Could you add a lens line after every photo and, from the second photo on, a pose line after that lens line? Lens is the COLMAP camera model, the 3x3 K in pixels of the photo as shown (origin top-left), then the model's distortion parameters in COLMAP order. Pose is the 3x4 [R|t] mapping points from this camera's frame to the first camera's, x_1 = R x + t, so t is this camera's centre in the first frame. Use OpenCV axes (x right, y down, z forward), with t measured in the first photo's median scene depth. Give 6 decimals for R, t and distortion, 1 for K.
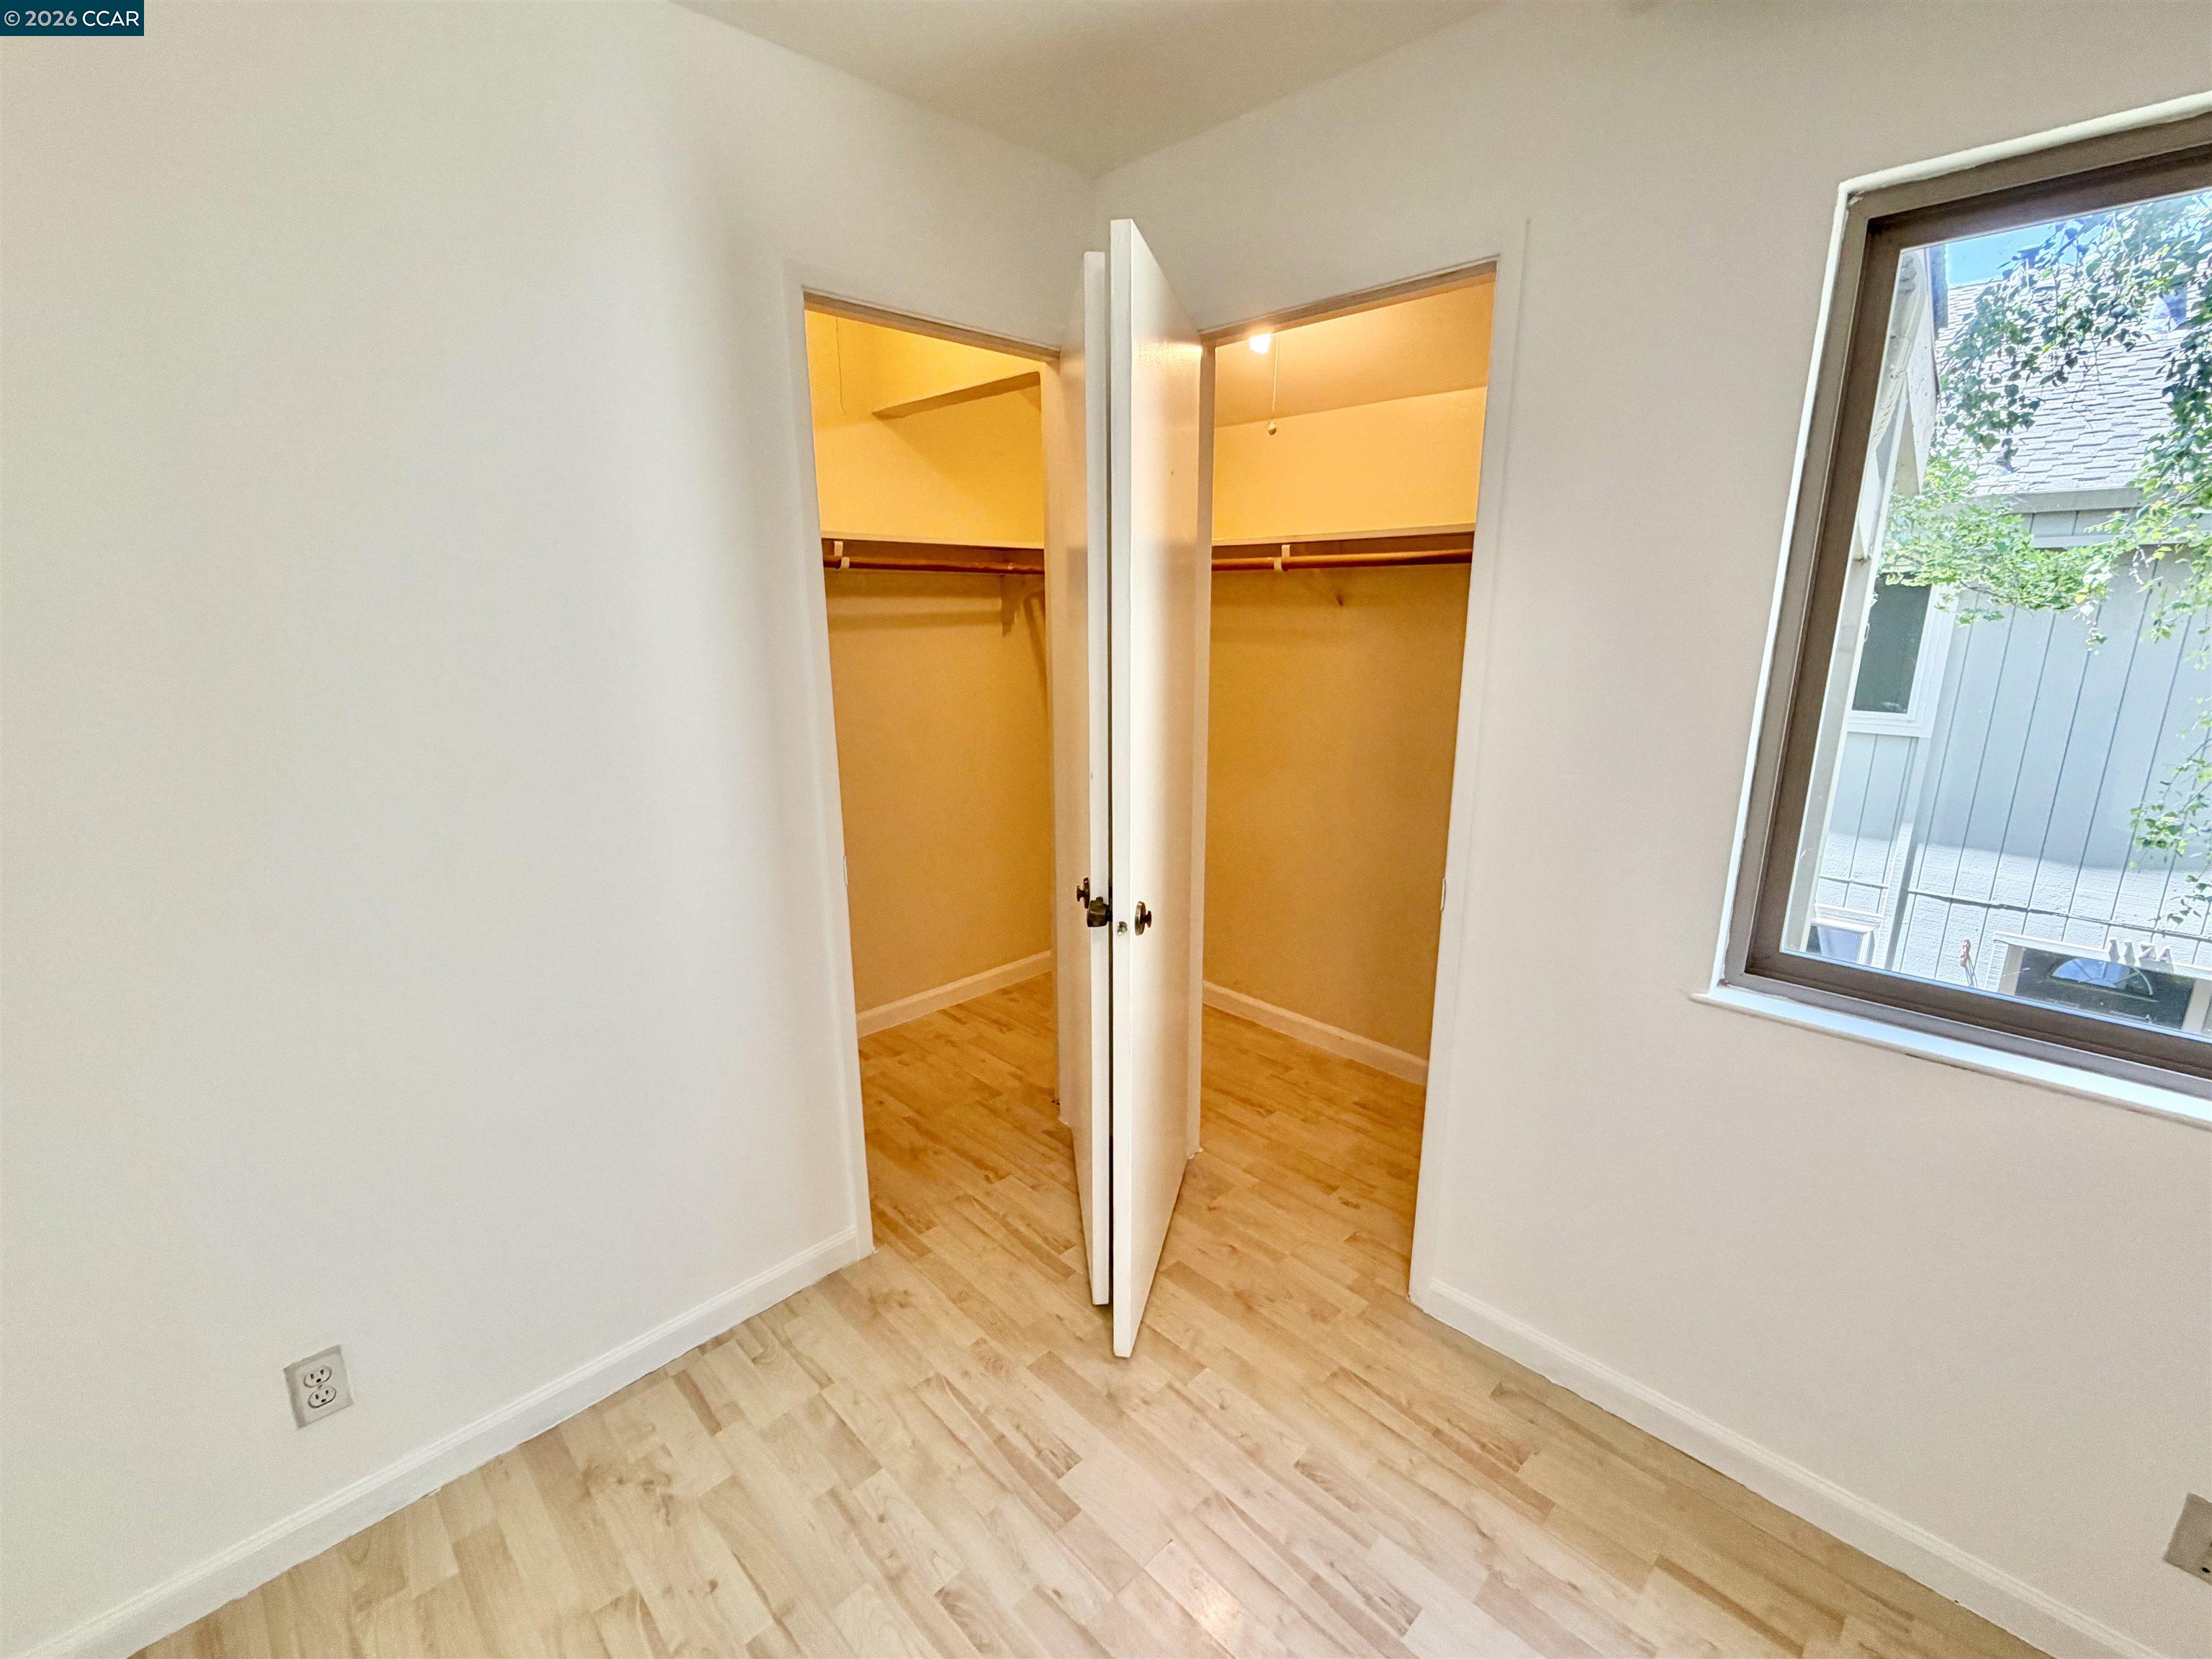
lens RADIAL K [[954.5, 0, 1104.0], [0, 954.5, 831.4], [0, 0, 1]] dist [0.001927, -0.000158]
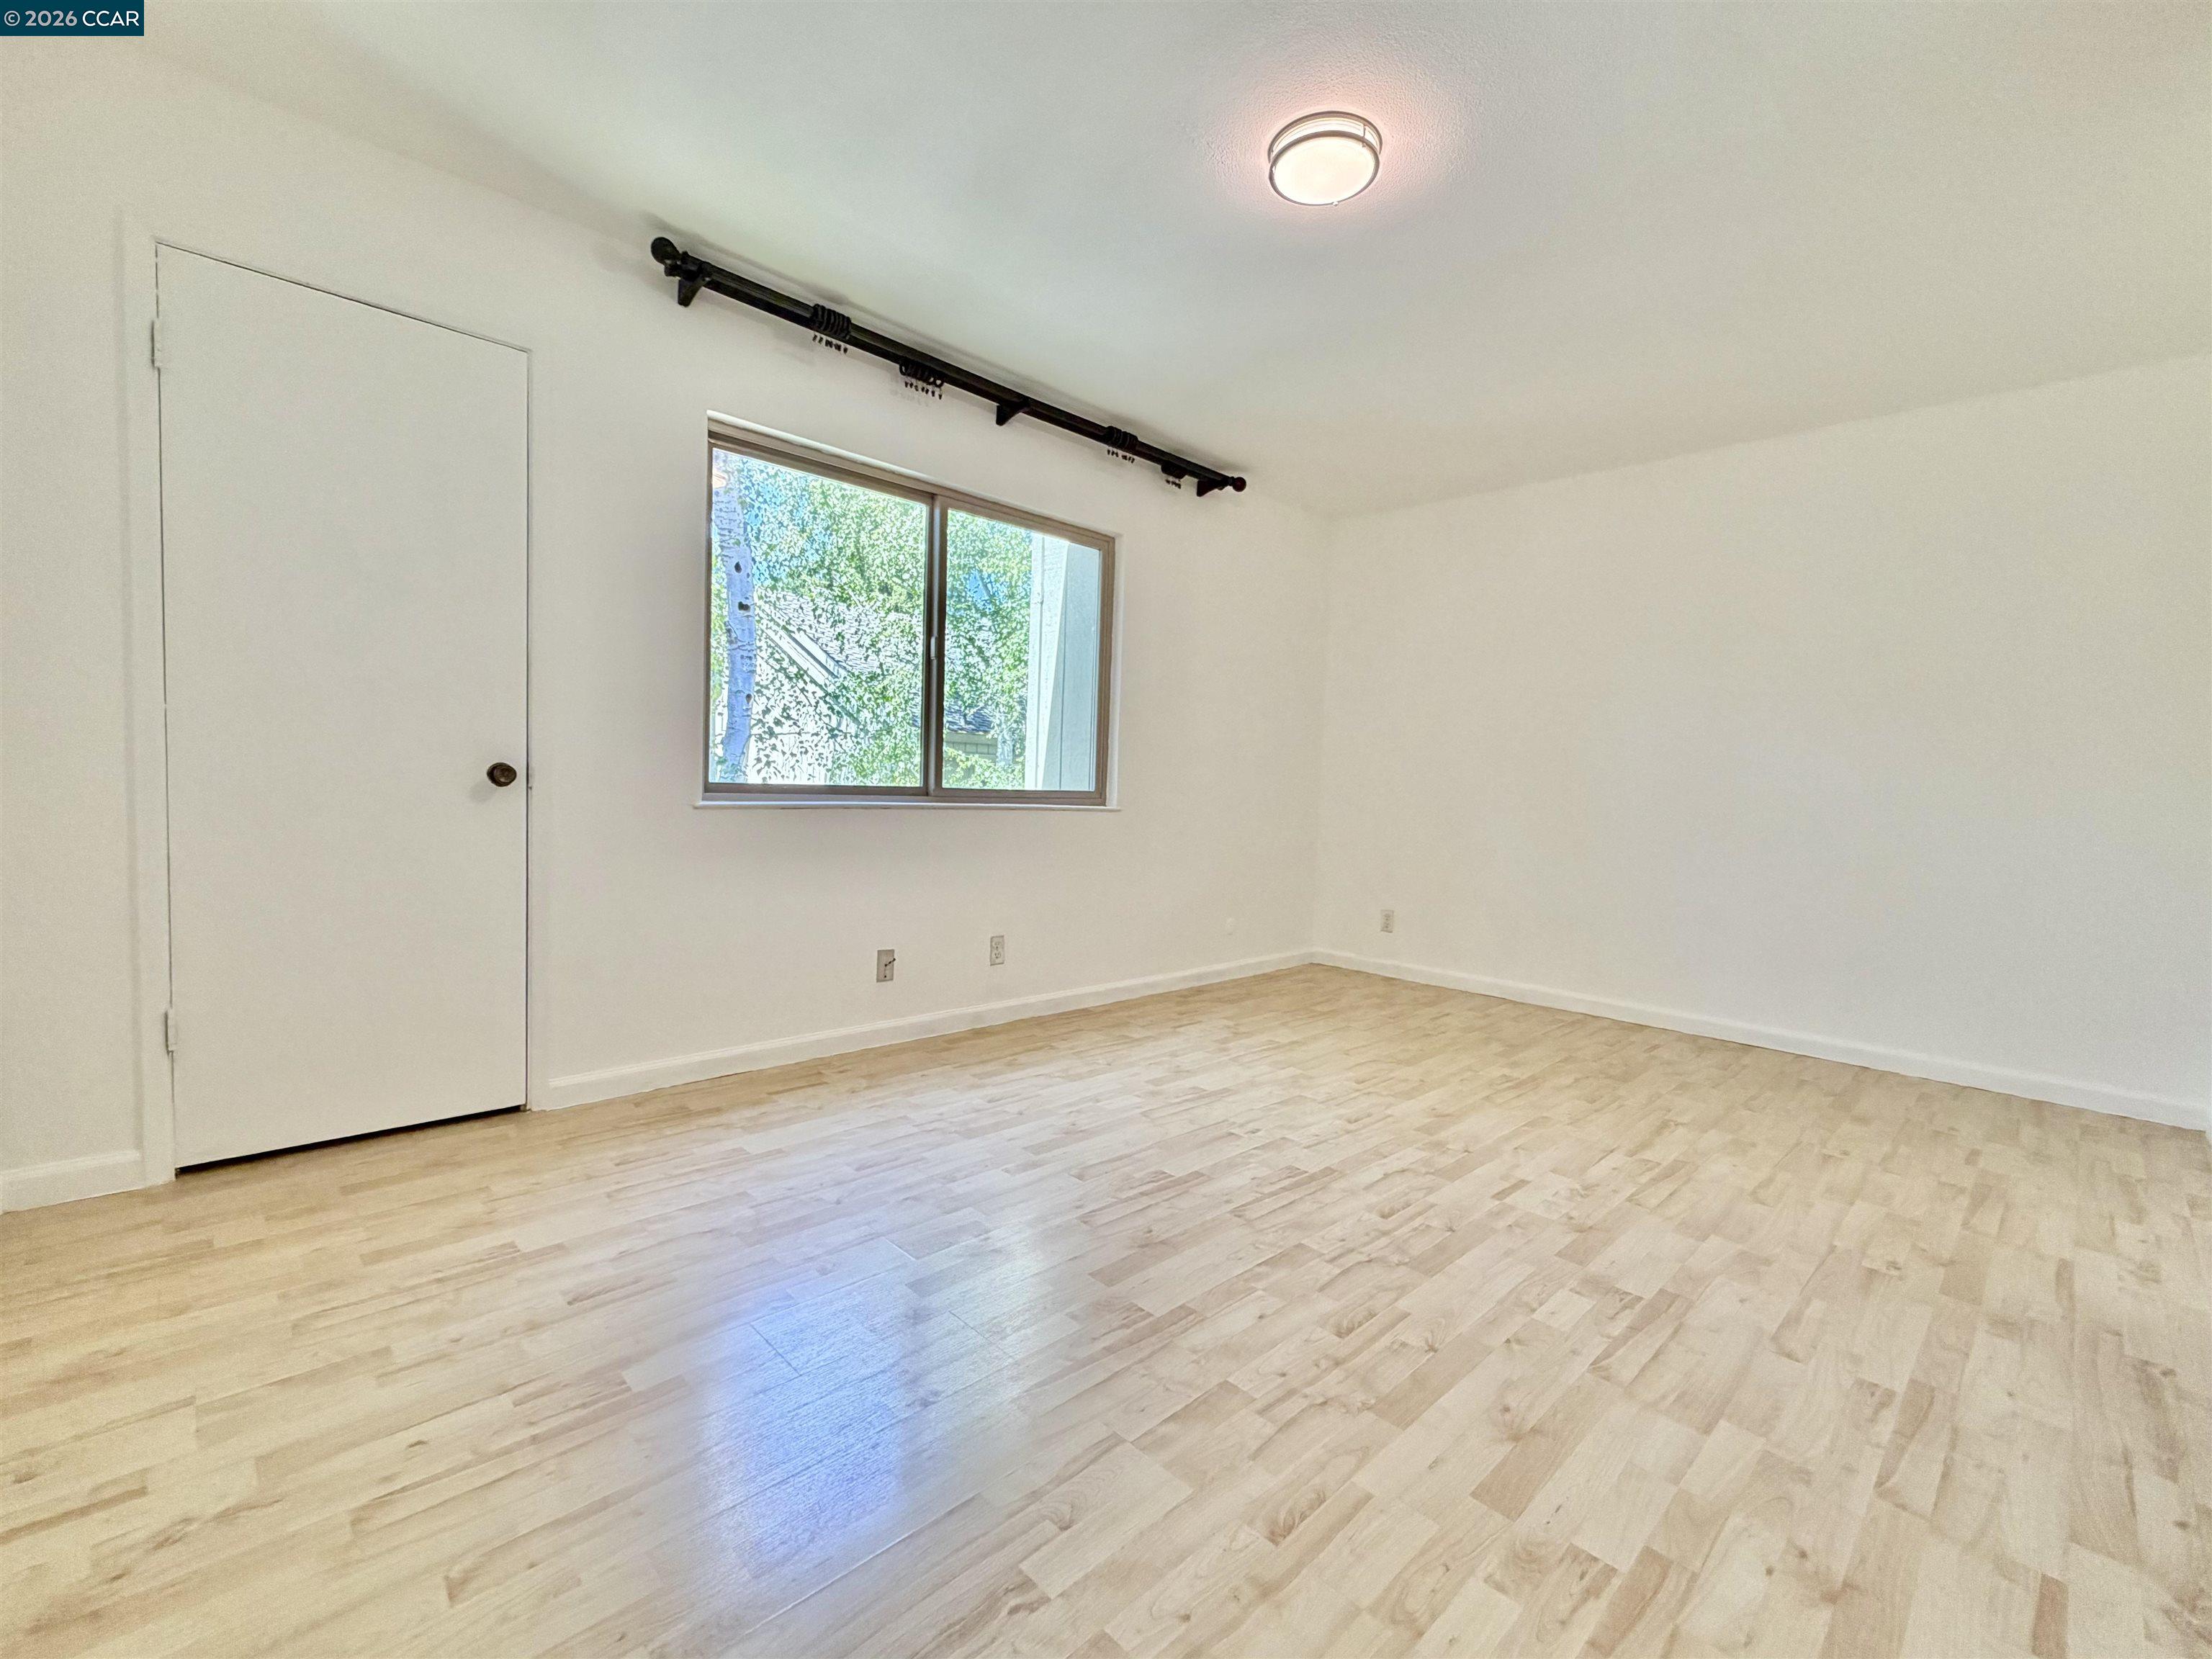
lens RADIAL K [[954.5, 0, 1104.0], [0, 954.5, 831.4], [0, 0, 1]] dist [0.001927, -0.000158]
pose [[0.004810, -0.049930, 0.998741, -1.144368], [0.204296, 0.977737, 0.047896, 0.277093], [-0.978897, 0.203809, 0.014903, 0.204891]]
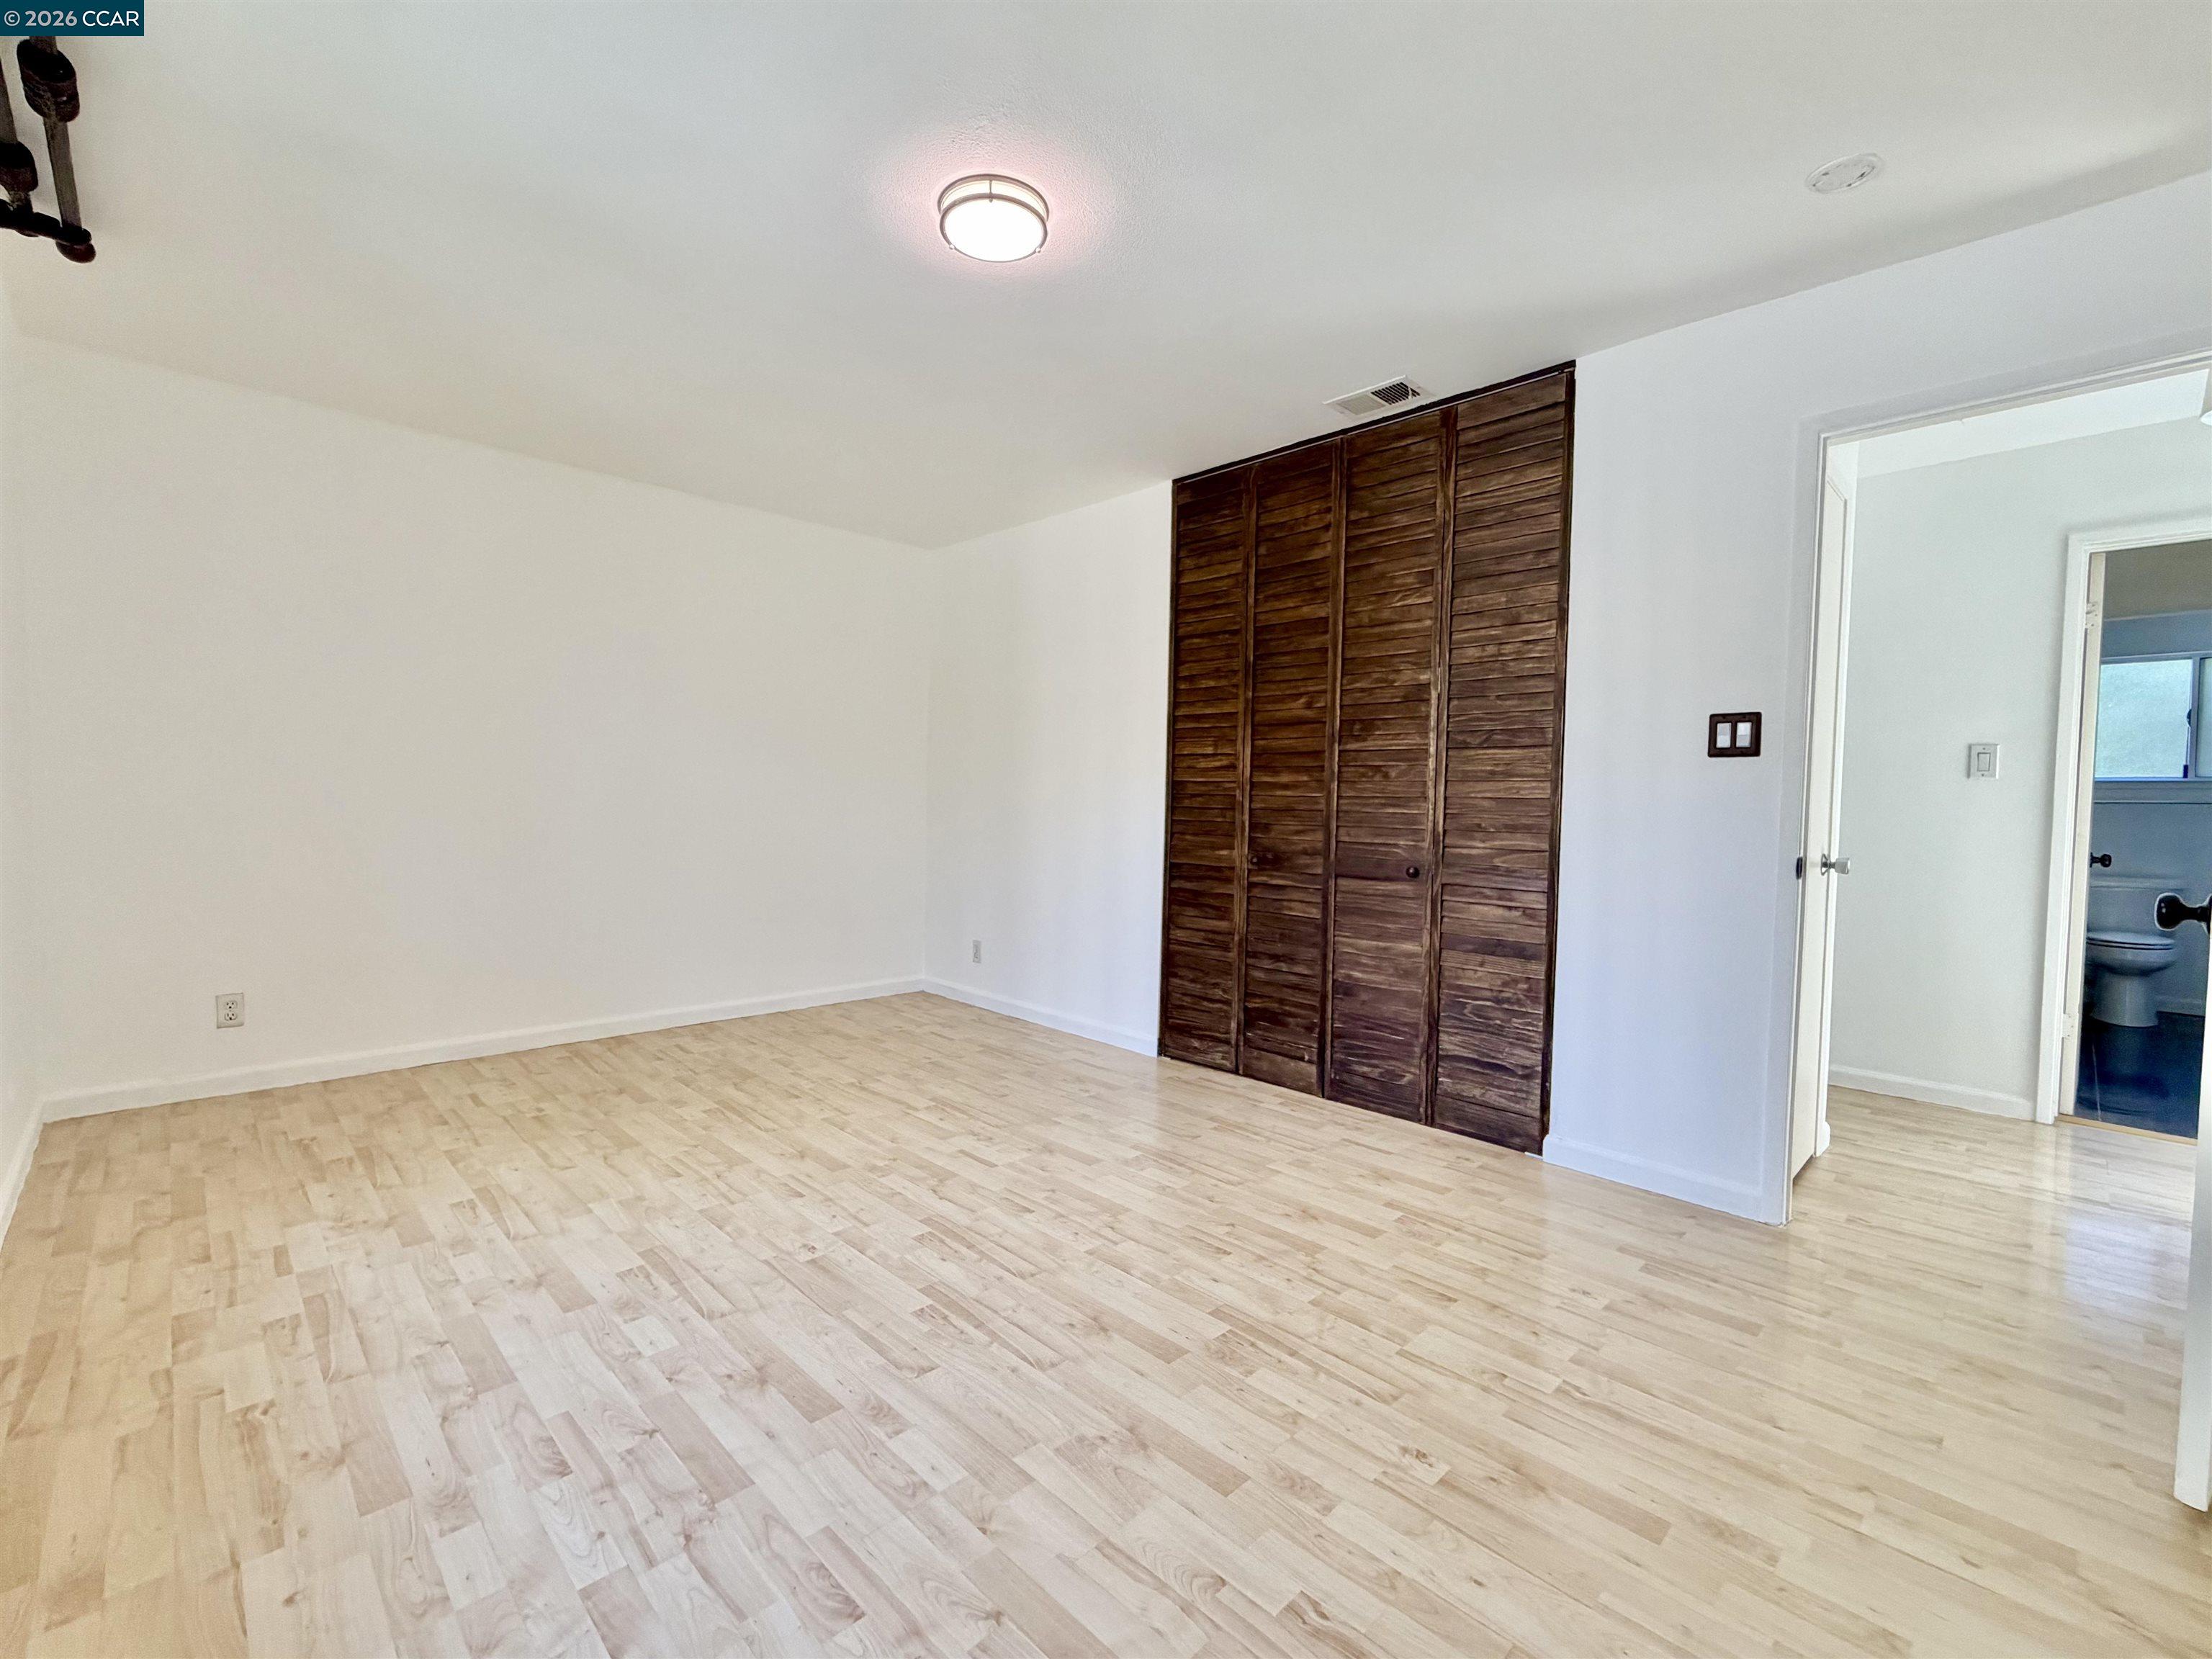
lens RADIAL K [[954.5, 0, 1104.0], [0, 954.5, 831.4], [0, 0, 1]] dist [0.001927, -0.000158]
pose [[-0.999896, -0.013743, -0.004261, 0.039096], [-0.014383, 0.962103, 0.272307, -0.042742], [0.000357, 0.272340, -0.962201, 1.228584]]
